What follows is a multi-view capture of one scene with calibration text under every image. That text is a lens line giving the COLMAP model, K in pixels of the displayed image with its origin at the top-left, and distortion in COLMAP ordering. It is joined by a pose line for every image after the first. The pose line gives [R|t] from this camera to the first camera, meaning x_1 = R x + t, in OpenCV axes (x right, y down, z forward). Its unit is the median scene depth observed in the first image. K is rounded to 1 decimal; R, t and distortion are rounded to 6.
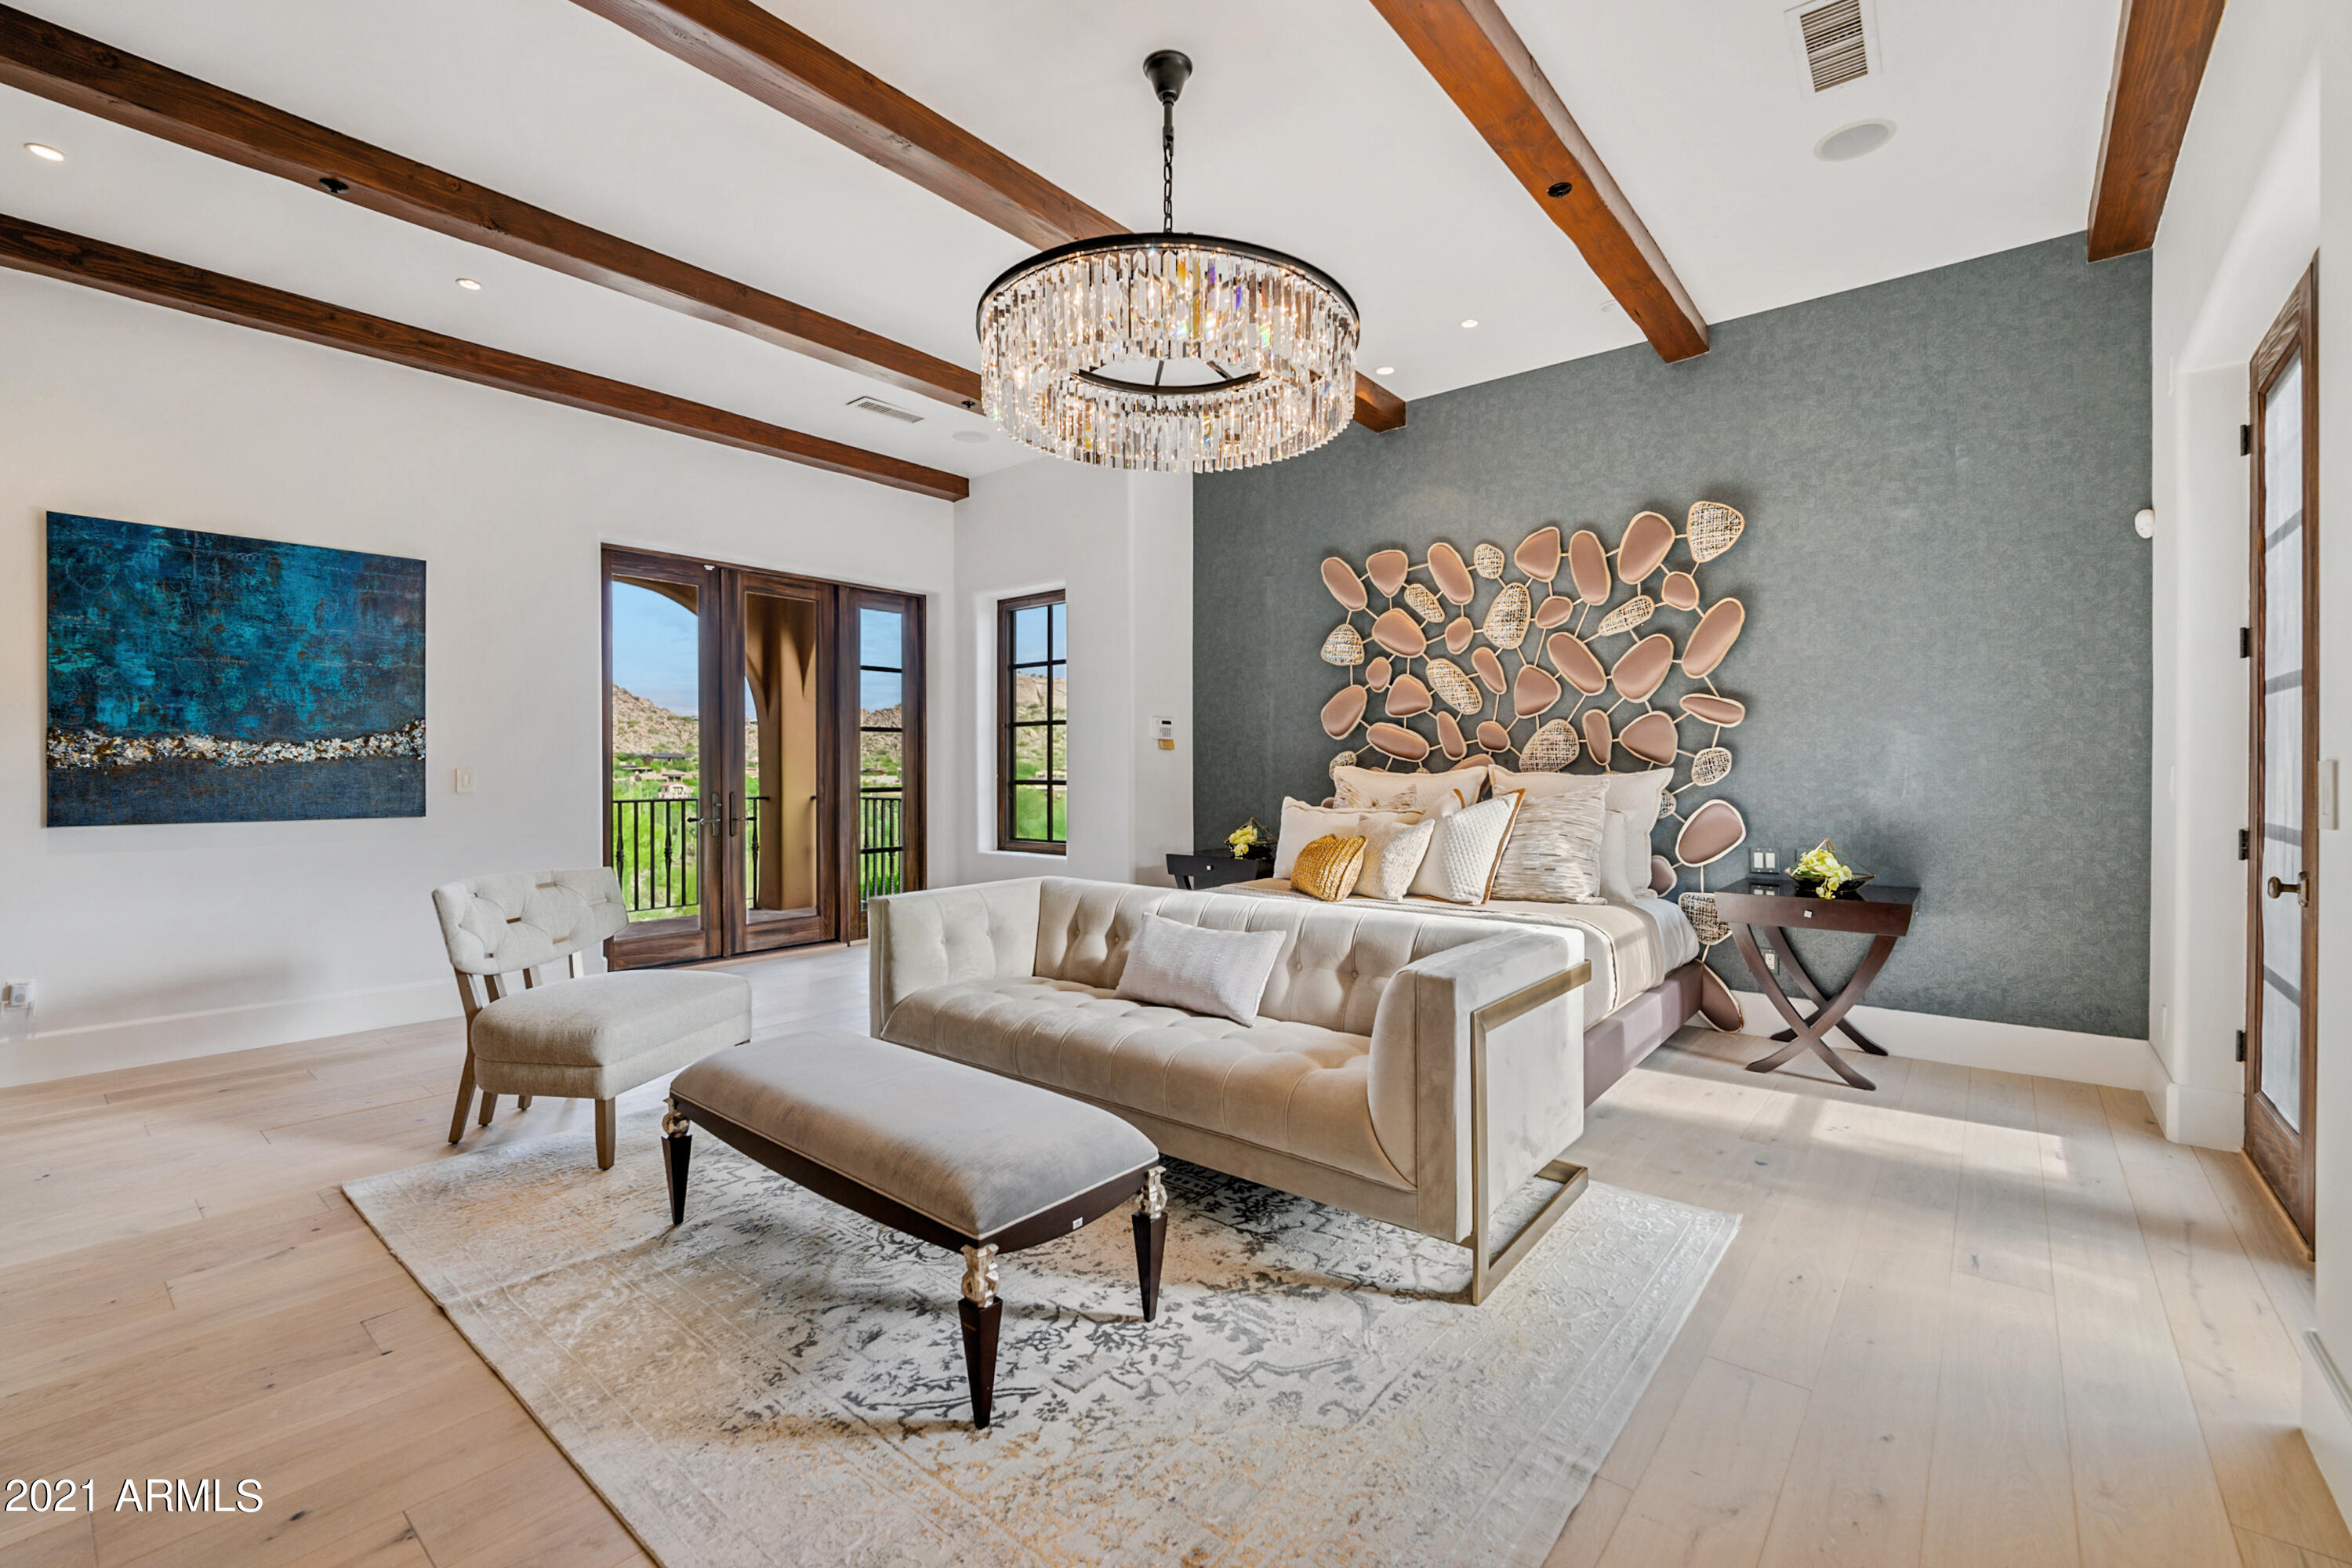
lens RADIAL K [[1020.1, 0, 1173.0], [0, 1020.1, 783.0], [0, 0, 1]] dist [-0.002724, -0.005147]
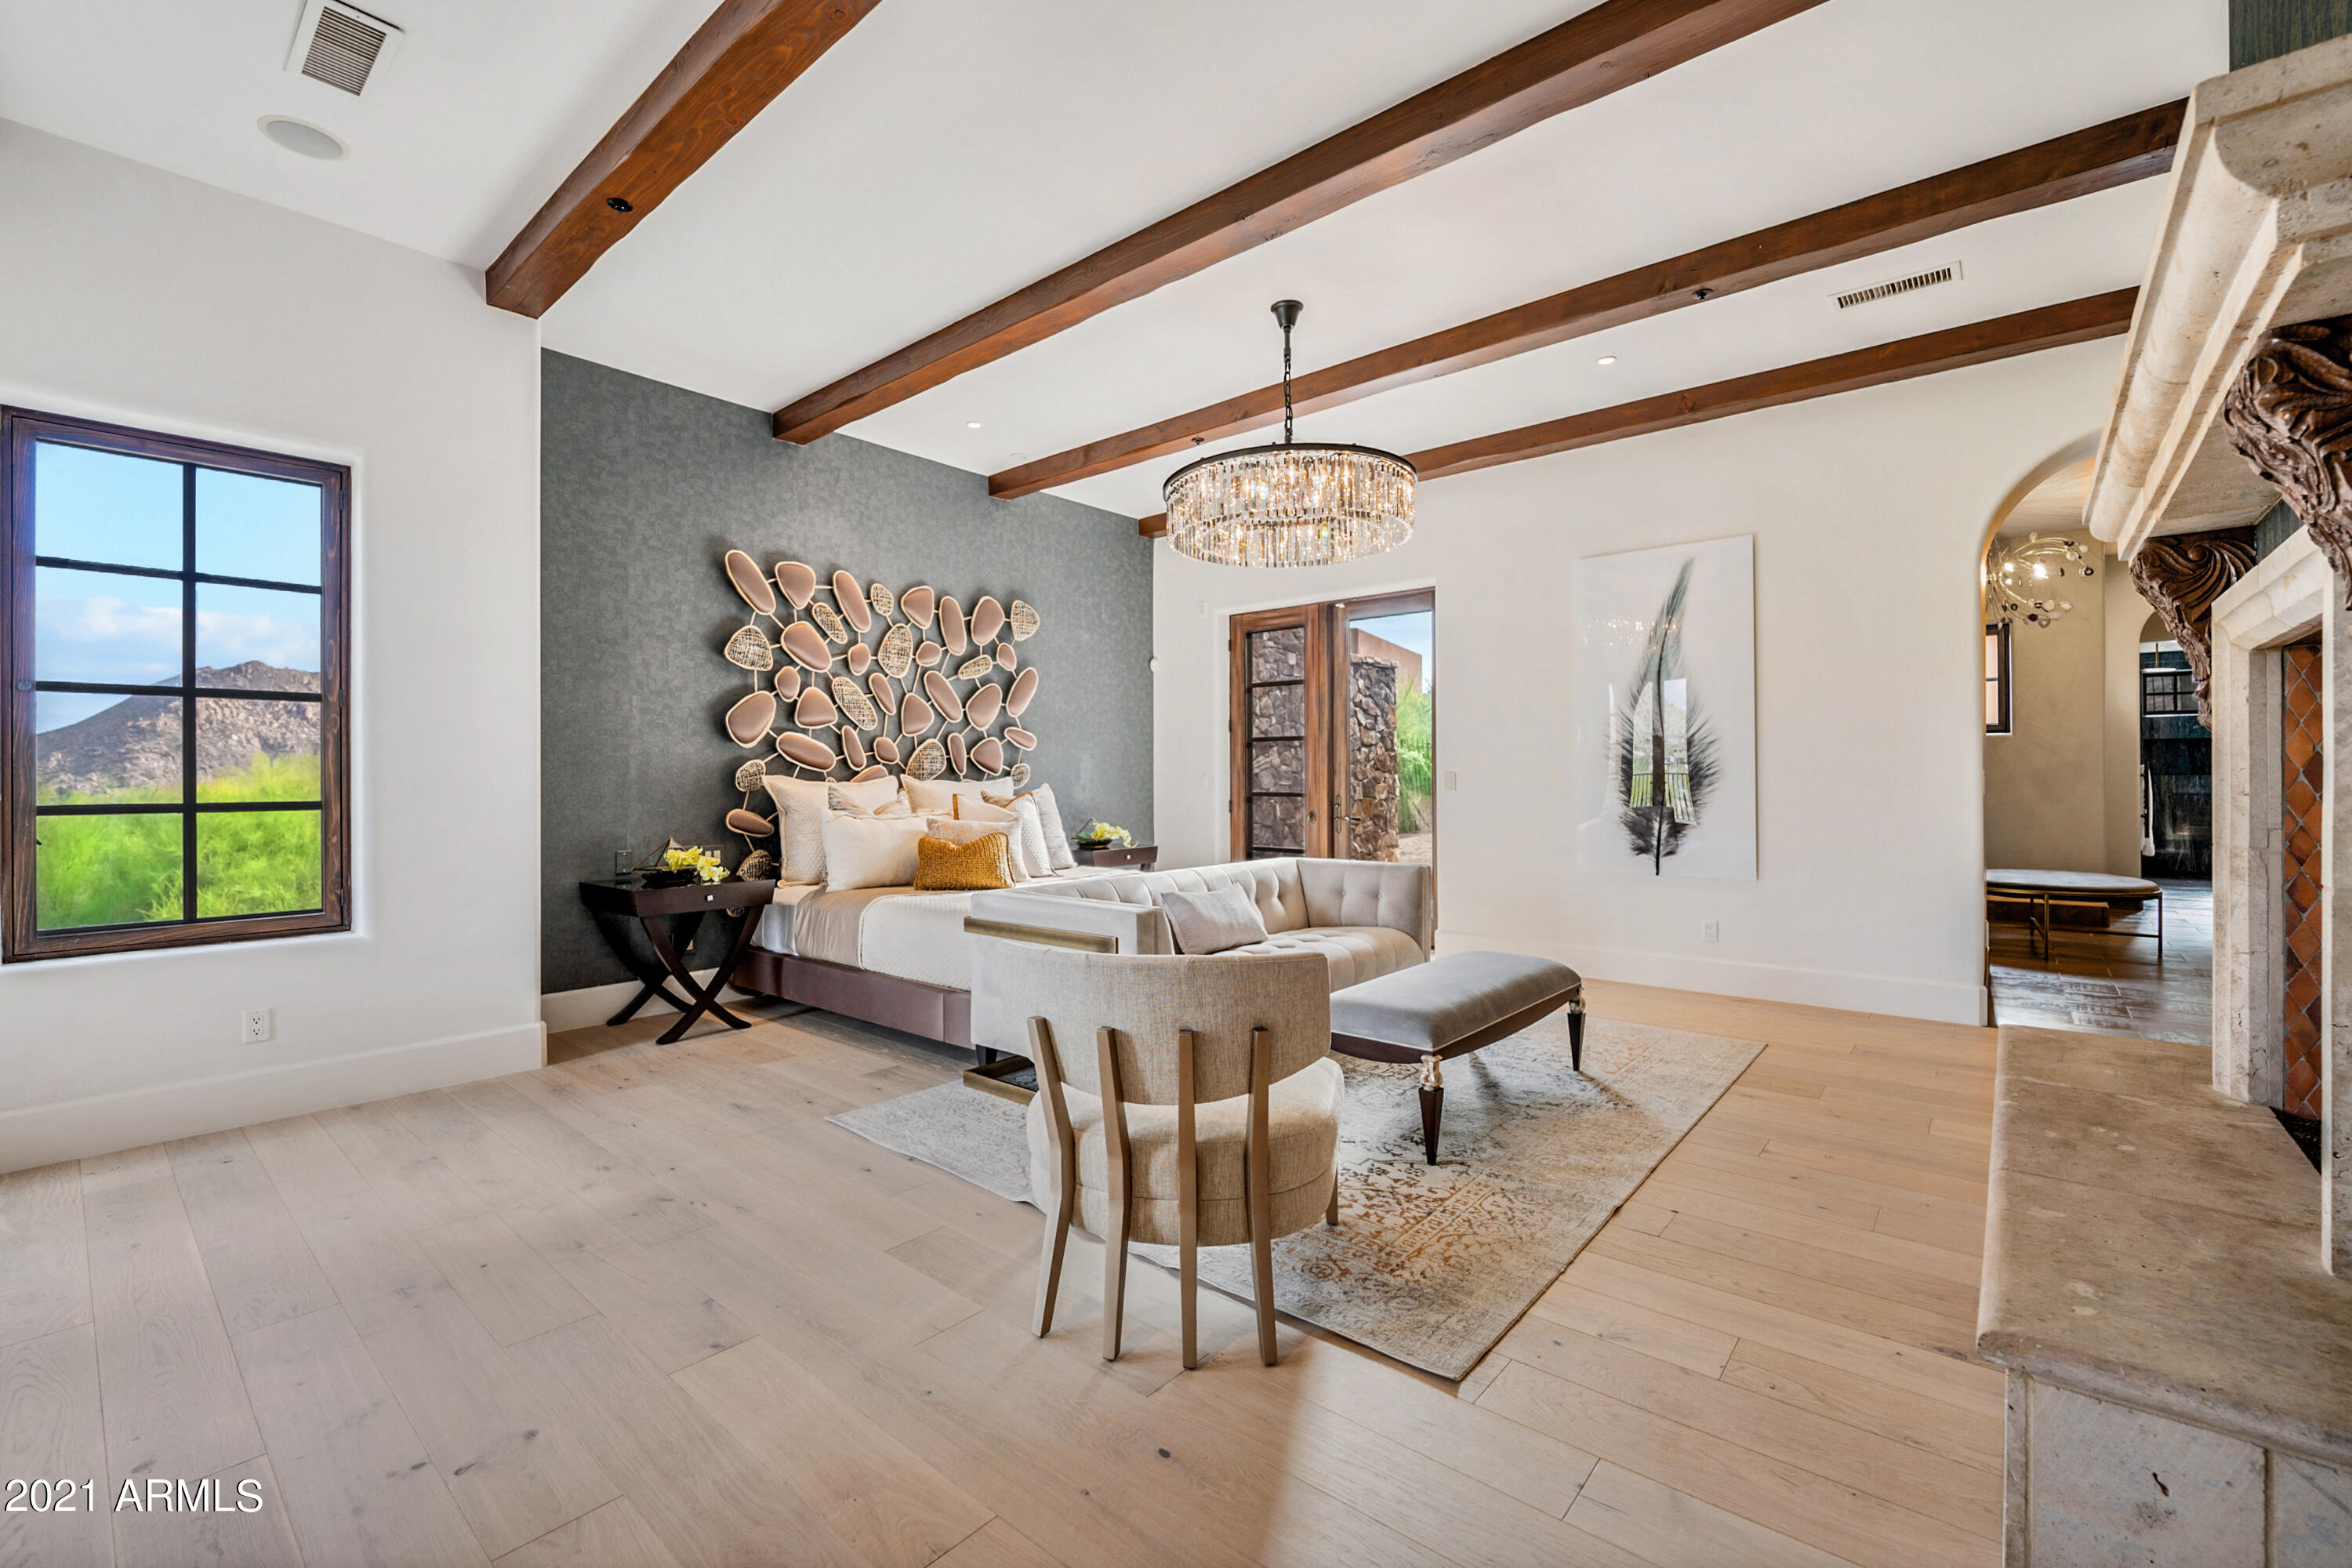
lens RADIAL K [[1020.1, 0, 1173.9], [0, 1020.1, 773.8], [0, 0, 1]] dist [-0.002724, -0.005147]
pose [[-0.018045, 0.000468, 0.999837, -0.892273], [0.015946, 0.999873, -0.000180, -0.012598], [-0.999710, 0.015940, -0.018050, 0.707255]]
